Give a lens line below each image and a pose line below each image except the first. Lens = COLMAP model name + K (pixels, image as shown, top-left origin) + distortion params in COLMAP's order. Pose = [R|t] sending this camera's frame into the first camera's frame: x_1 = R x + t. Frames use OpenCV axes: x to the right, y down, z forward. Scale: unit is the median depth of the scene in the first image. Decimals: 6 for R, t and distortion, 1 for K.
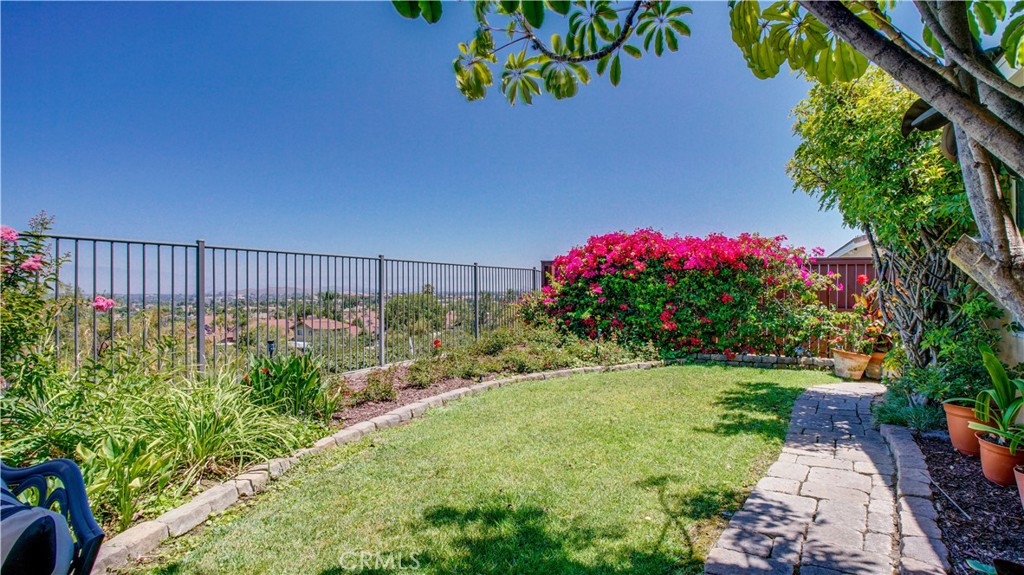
lens RADIAL K [[478.3, 0, 512.0], [0, 478.3, 287.5], [0, 0, 1]] dist [-0.002769, 0.000134]
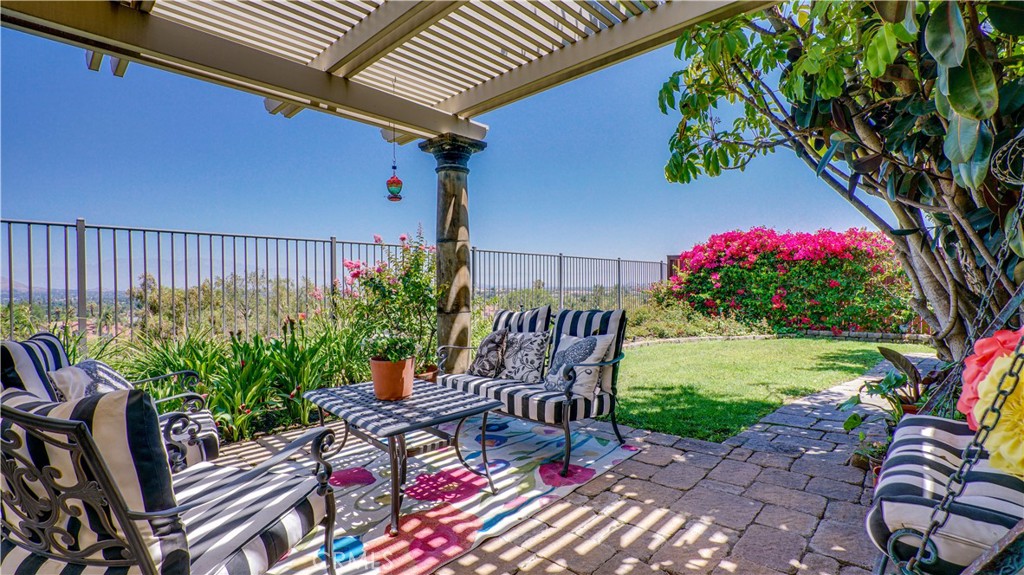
lens RADIAL K [[478.3, 0, 512.0], [0, 478.3, 287.5], [0, 0, 1]] dist [-0.002769, 0.000134]
pose [[0.978011, -0.008843, -0.208364, -0.085802], [0.010628, 0.999916, 0.007447, 0.014678], [0.208280, -0.009498, 0.978023, -0.326549]]
